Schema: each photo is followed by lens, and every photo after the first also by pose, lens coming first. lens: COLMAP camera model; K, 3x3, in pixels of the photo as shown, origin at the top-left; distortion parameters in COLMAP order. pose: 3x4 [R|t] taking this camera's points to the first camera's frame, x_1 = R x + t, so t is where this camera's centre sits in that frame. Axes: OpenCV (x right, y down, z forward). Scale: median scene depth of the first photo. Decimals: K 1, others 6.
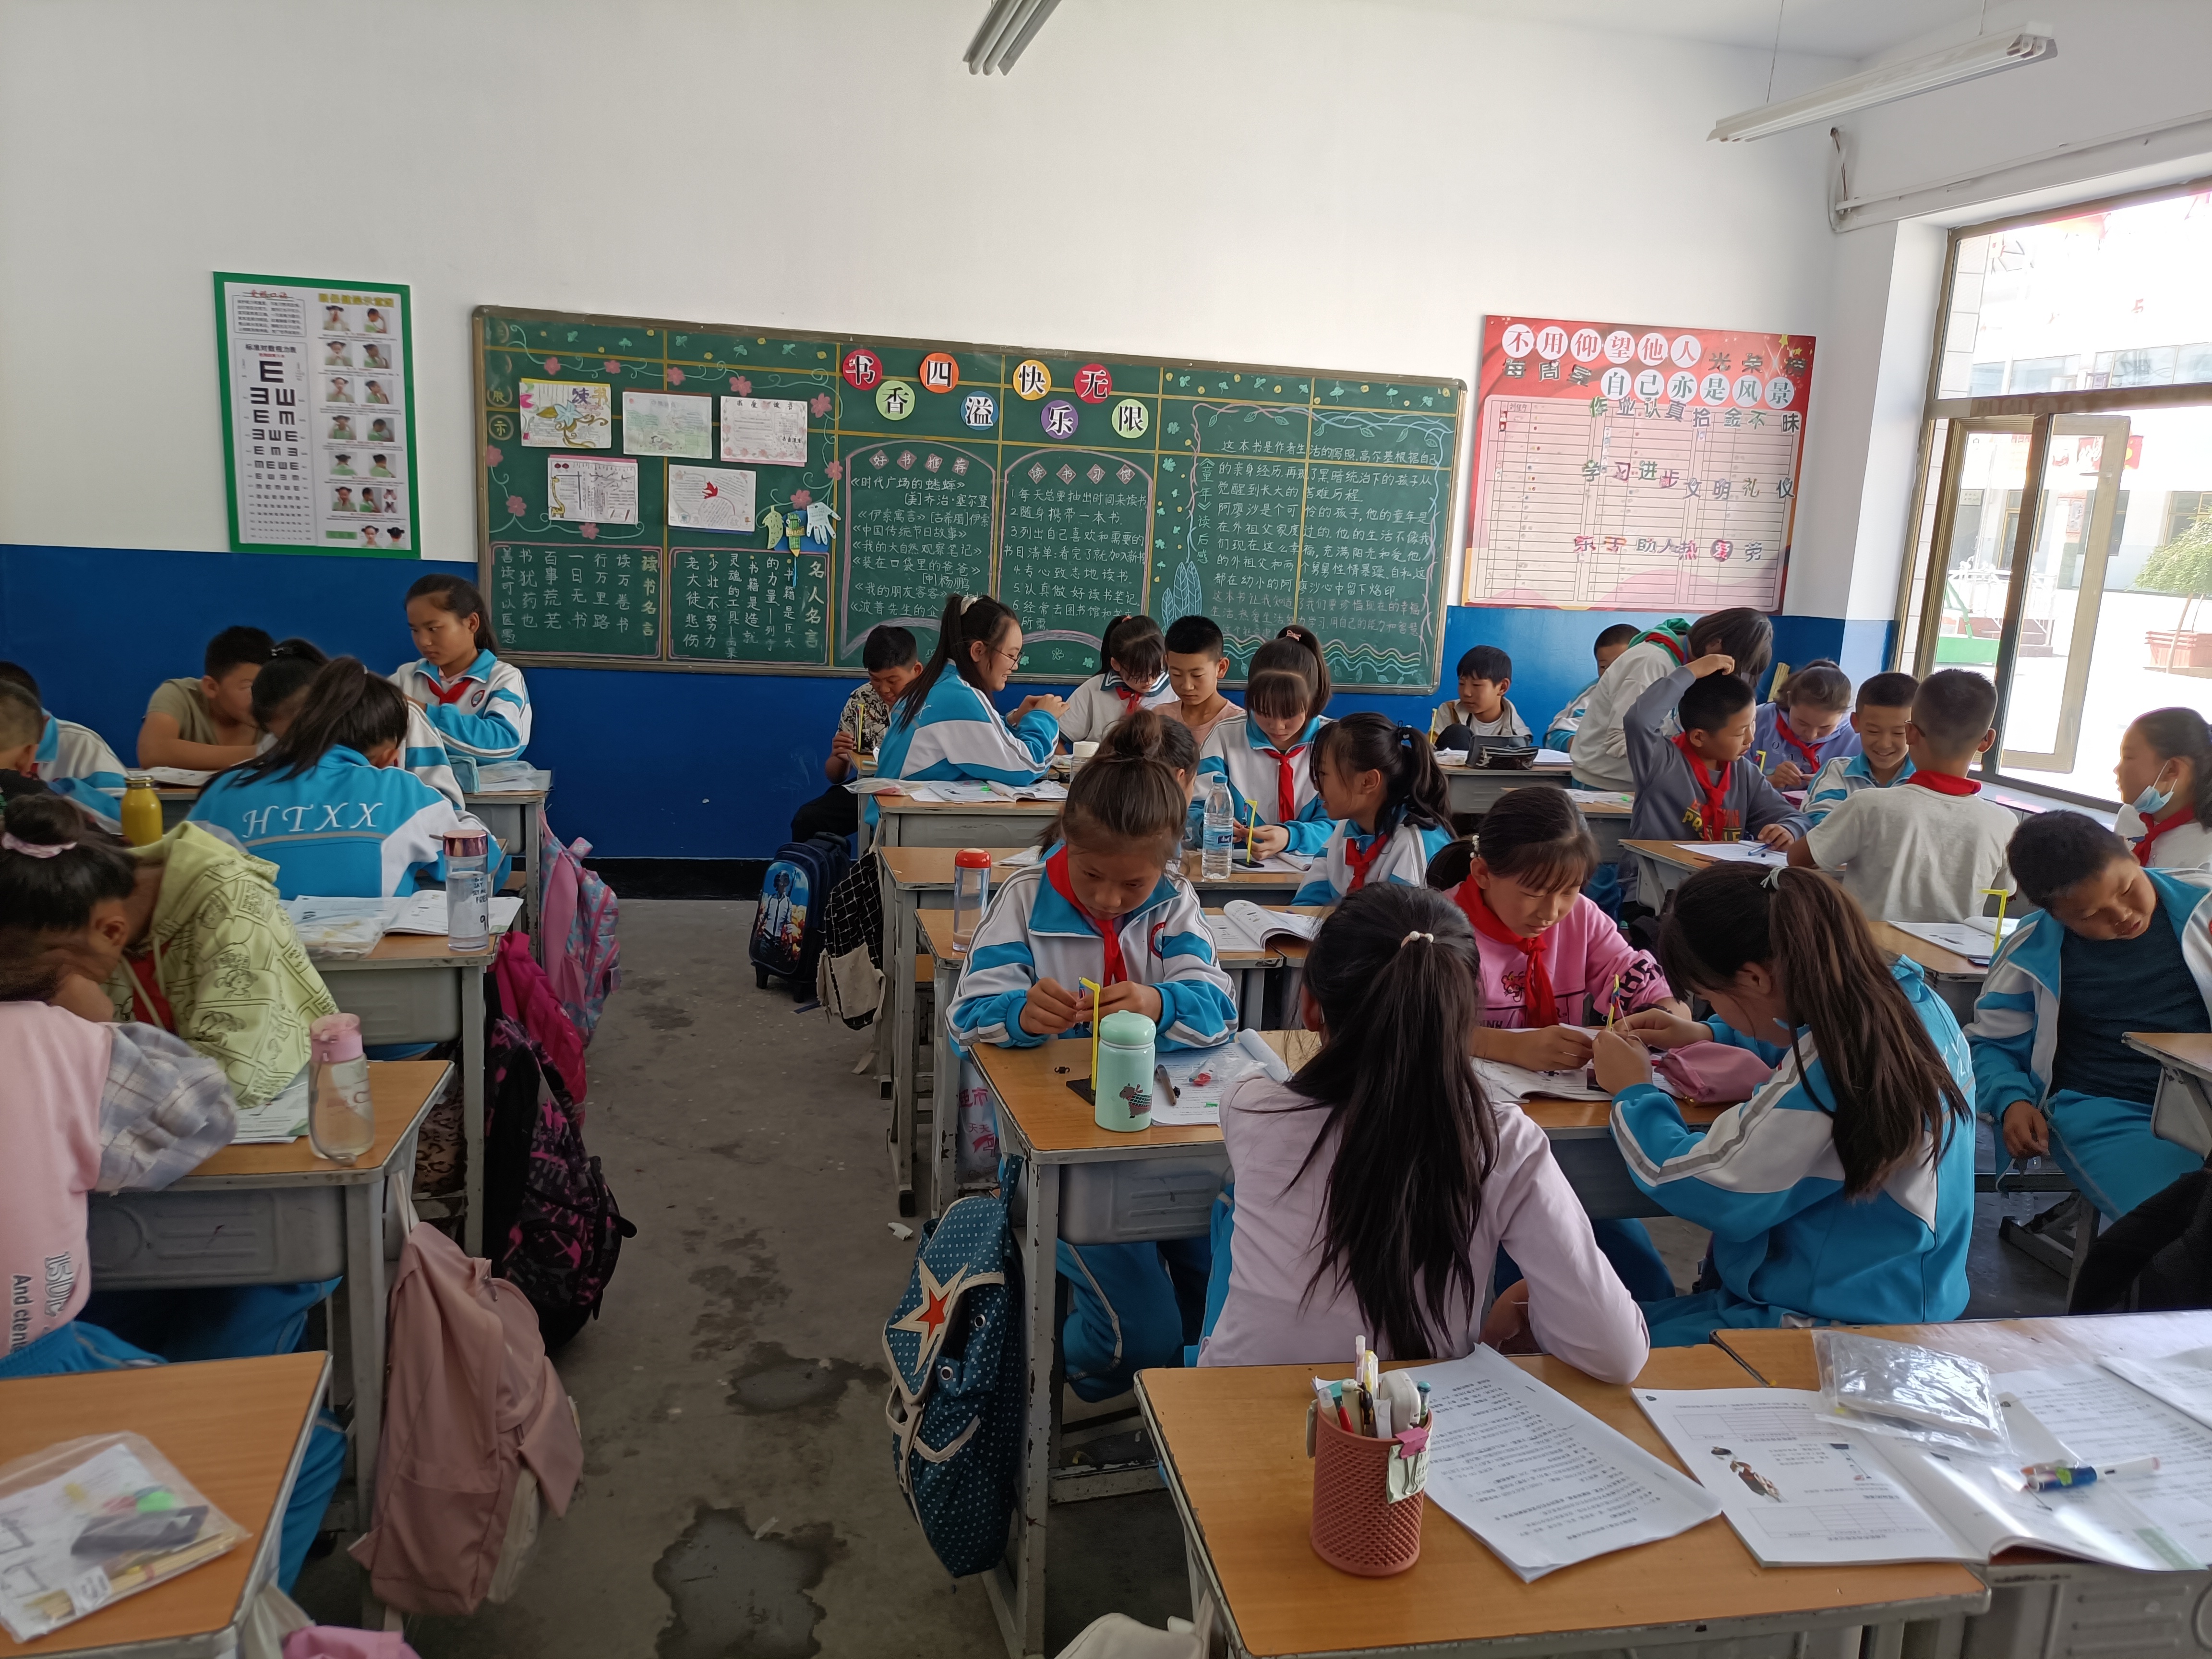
lens RADIAL K [[1709.3, 0, 1106.4], [0, 1709.3, 839.0], [0, 0, 1]] dist [0.024176, -0.018693]
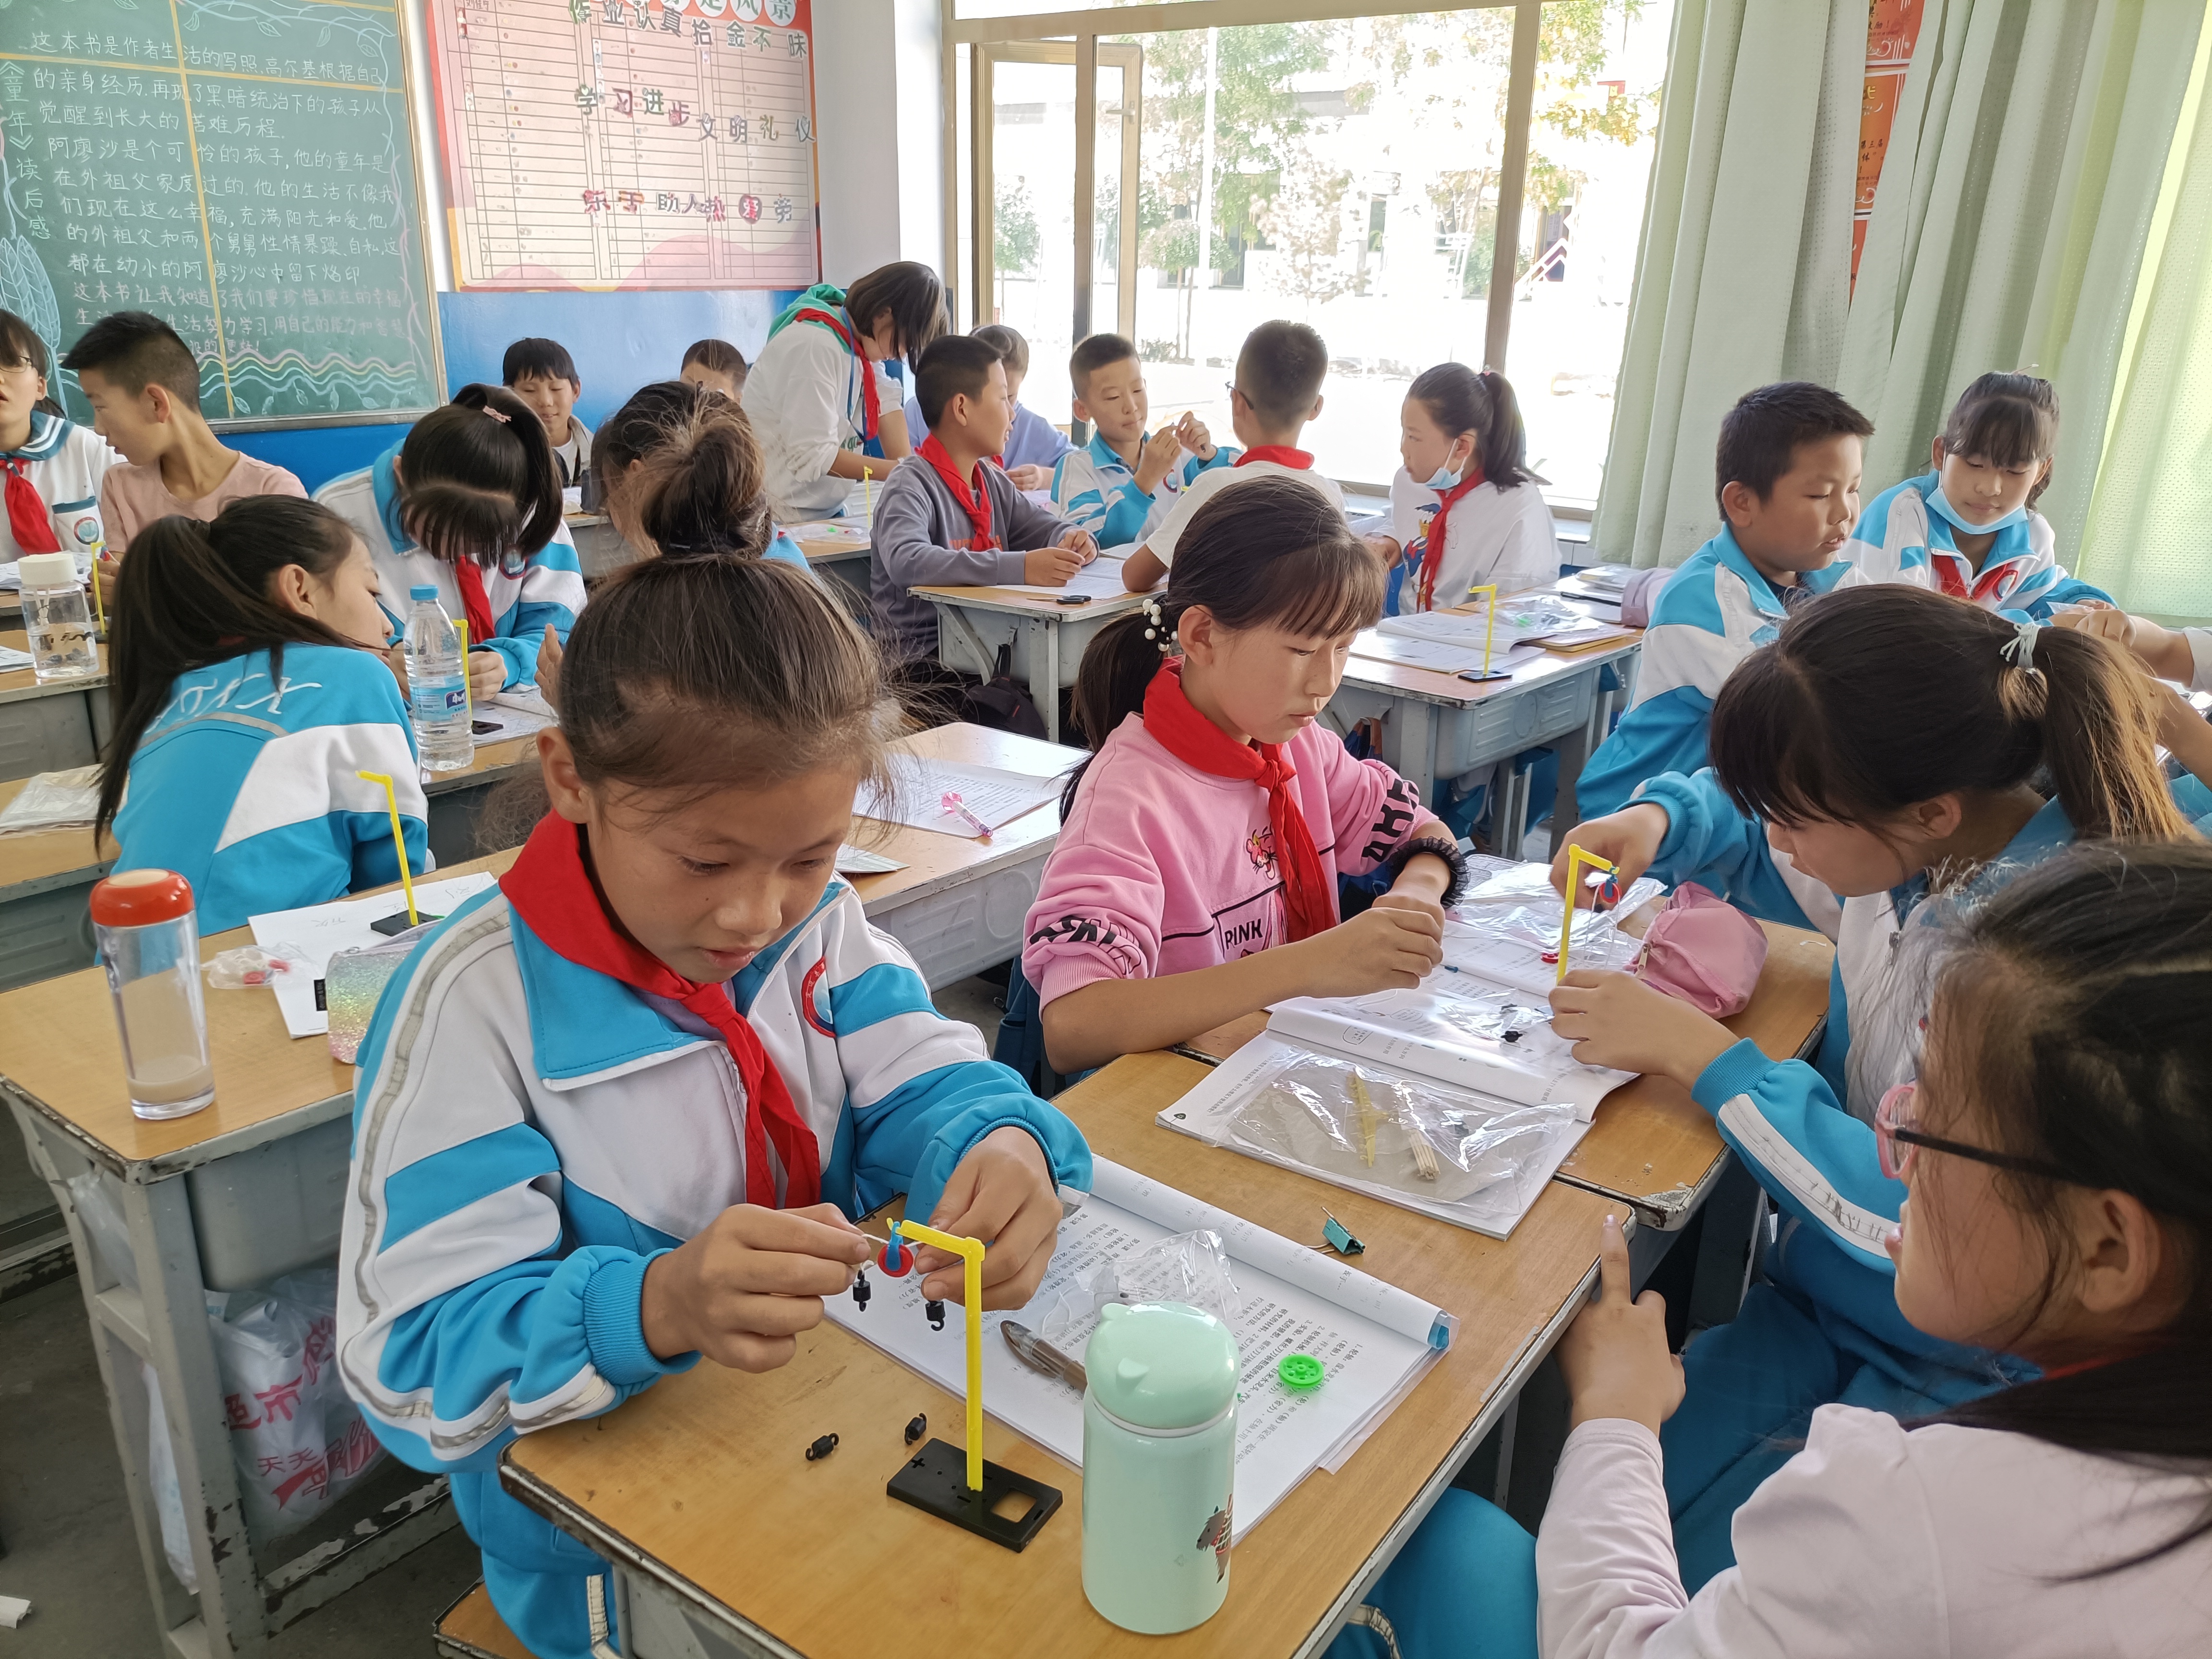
lens RADIAL K [[1709.3, 0, 1123.4], [0, 1709.3, 834.4], [0, 0, 1]] dist [0.024176, -0.018693]
pose [[0.773030, -0.236303, 0.588715, -0.058828], [0.140130, 0.968715, 0.204827, -0.022585], [-0.618699, -0.075841, 0.781959, 0.236085]]
